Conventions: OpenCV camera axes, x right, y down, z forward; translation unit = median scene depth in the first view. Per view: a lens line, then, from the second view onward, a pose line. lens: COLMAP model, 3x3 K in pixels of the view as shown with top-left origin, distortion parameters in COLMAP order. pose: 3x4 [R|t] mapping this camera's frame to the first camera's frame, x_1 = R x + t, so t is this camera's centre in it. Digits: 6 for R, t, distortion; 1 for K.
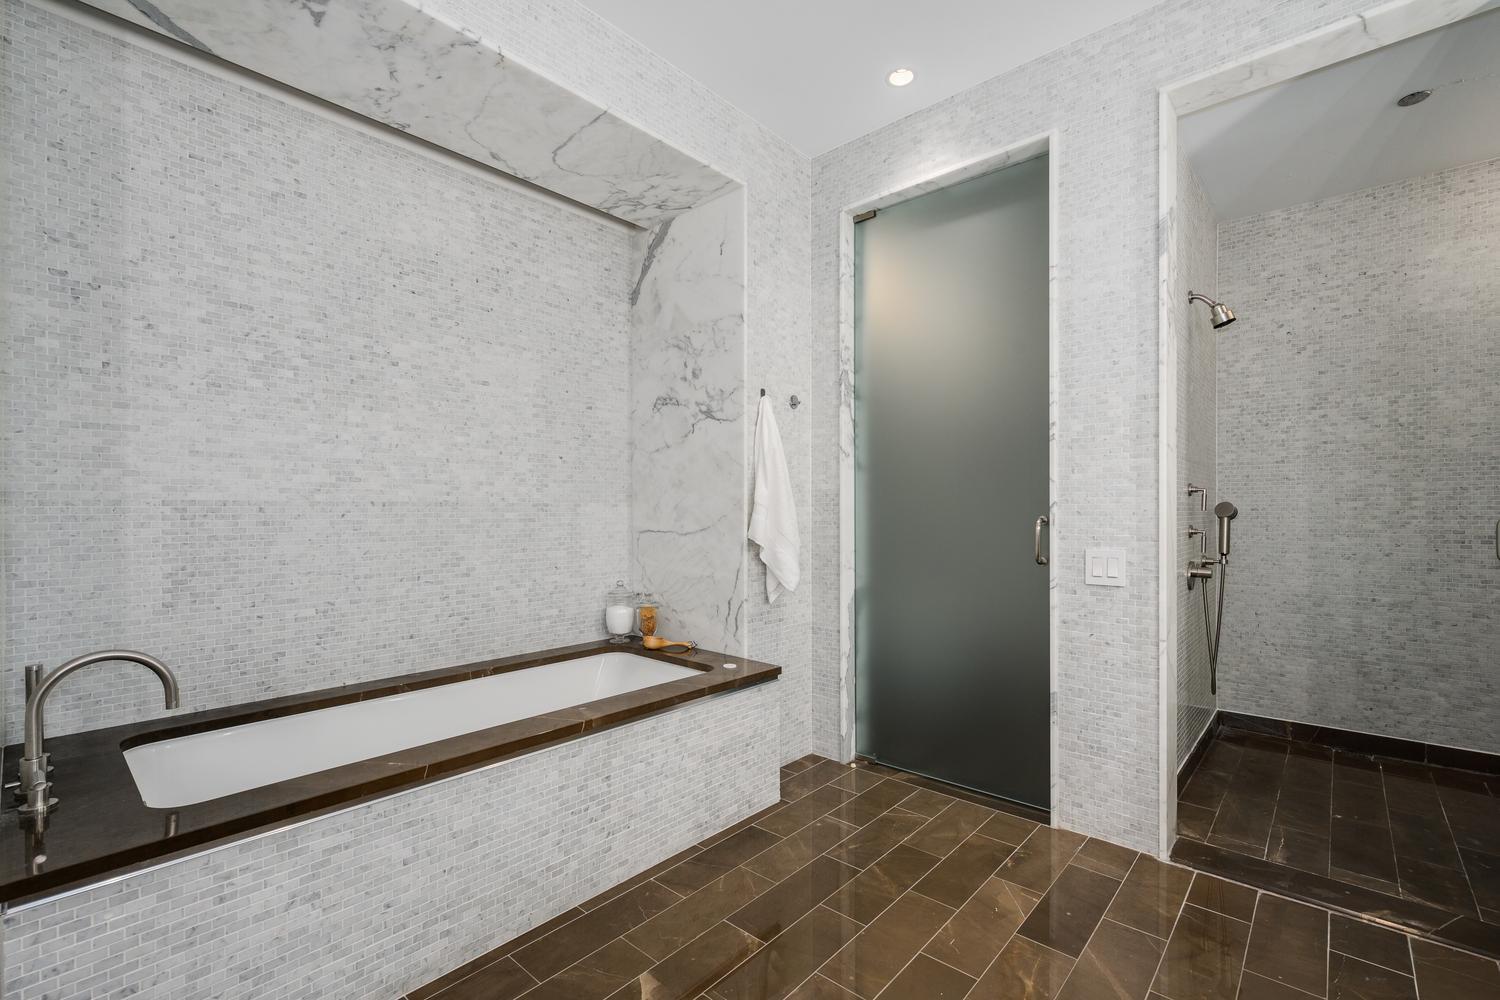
lens RADIAL K [[645.1, 0, 860.4], [0, 645.1, 507.9], [0, 0, 1]] dist [0.000094, 0.000233]
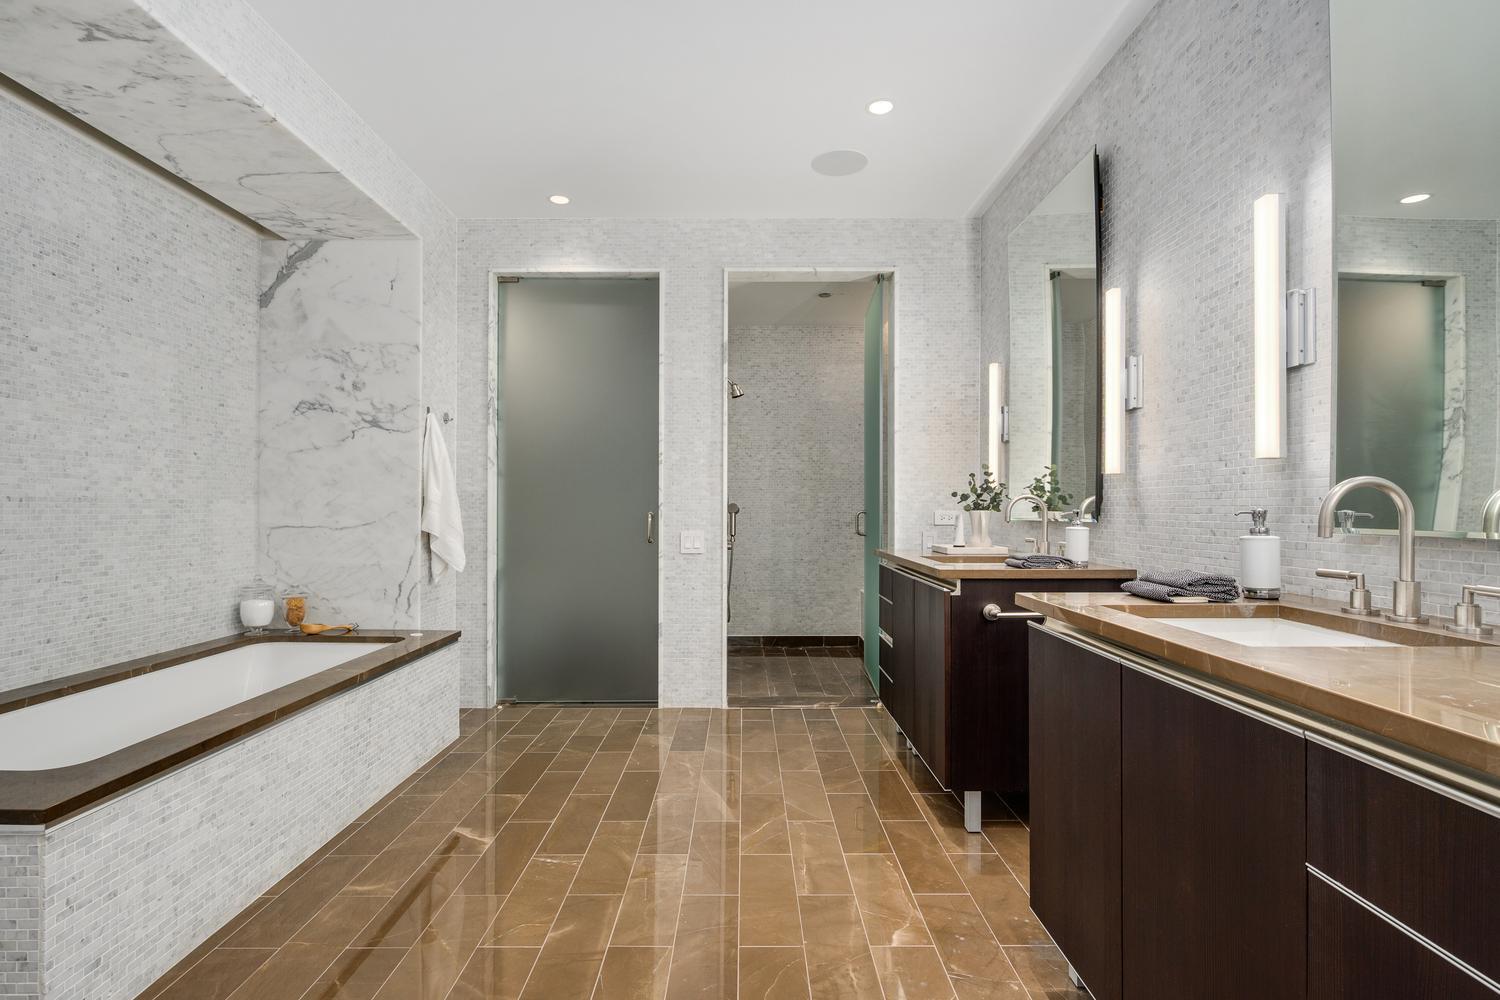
lens RADIAL K [[619.6, 0, 750.0], [0, 619.6, 500.0], [0, 0, 1]] dist [-0.000282, -0.000091]
pose [[0.796288, 0.010990, 0.604818, -0.399532], [-0.004981, 0.999920, -0.011612, 0.000356], [-0.604898, 0.006234, 0.796279, -0.308365]]
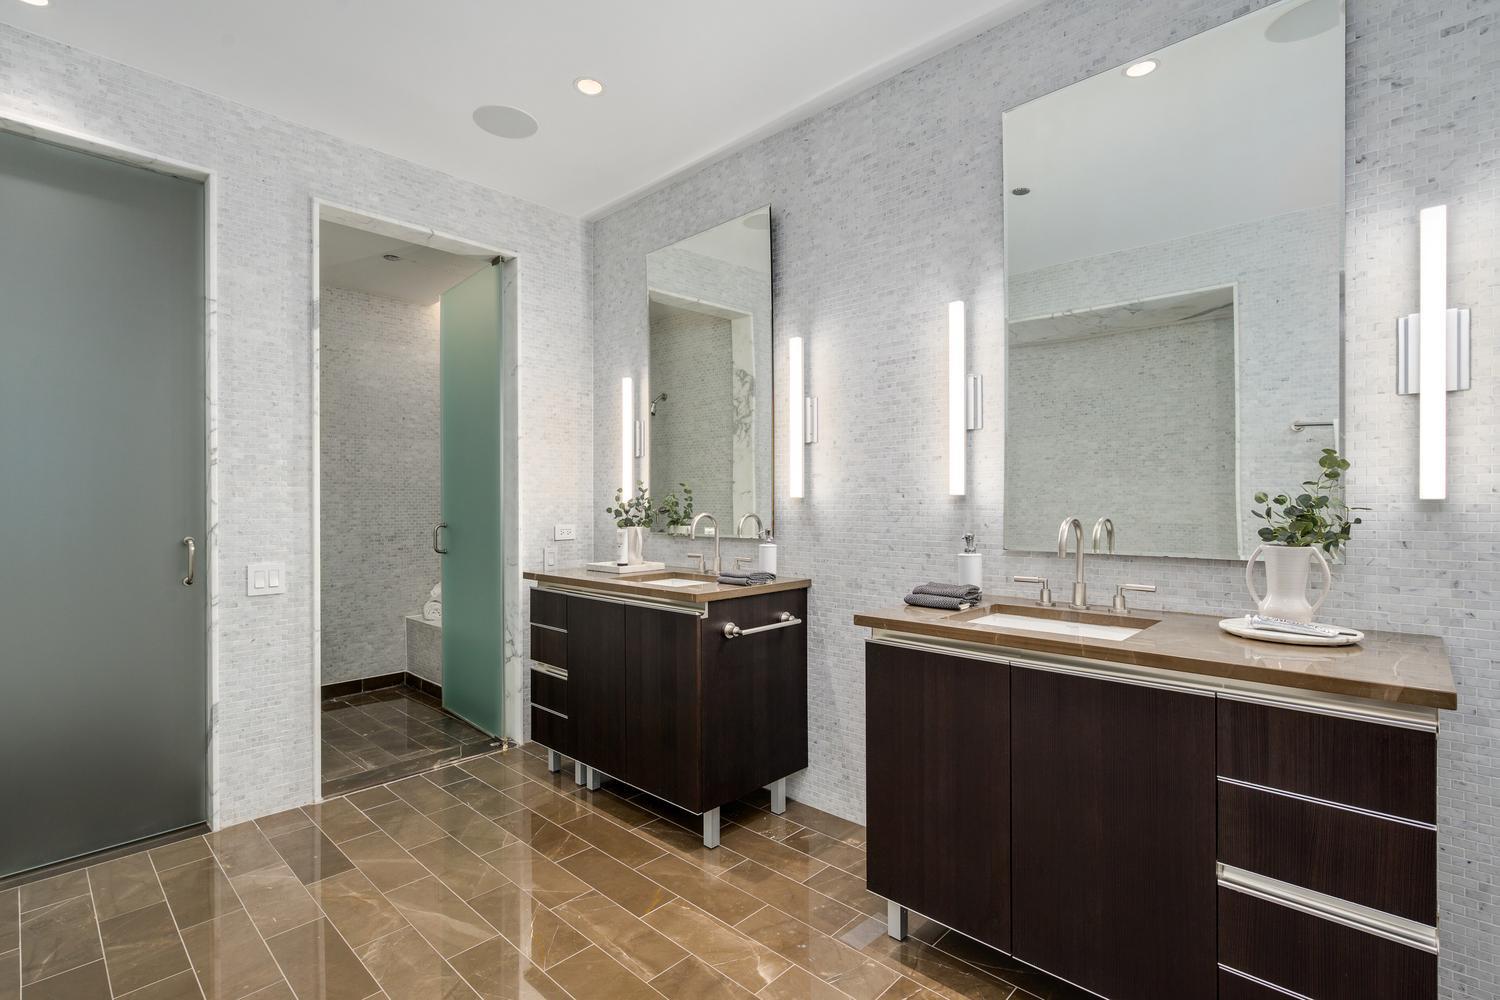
lens RADIAL K [[685.4, 0, 637.7], [0, 685.4, 501.1], [0, 0, 1]] dist [0.000852, 0.000139]
pose [[0.190411, 0.005356, 0.981690, -0.598612], [-0.000373, 0.999985, -0.005384, -0.035410], [-0.981704, 0.000659, 0.190410, 0.094882]]
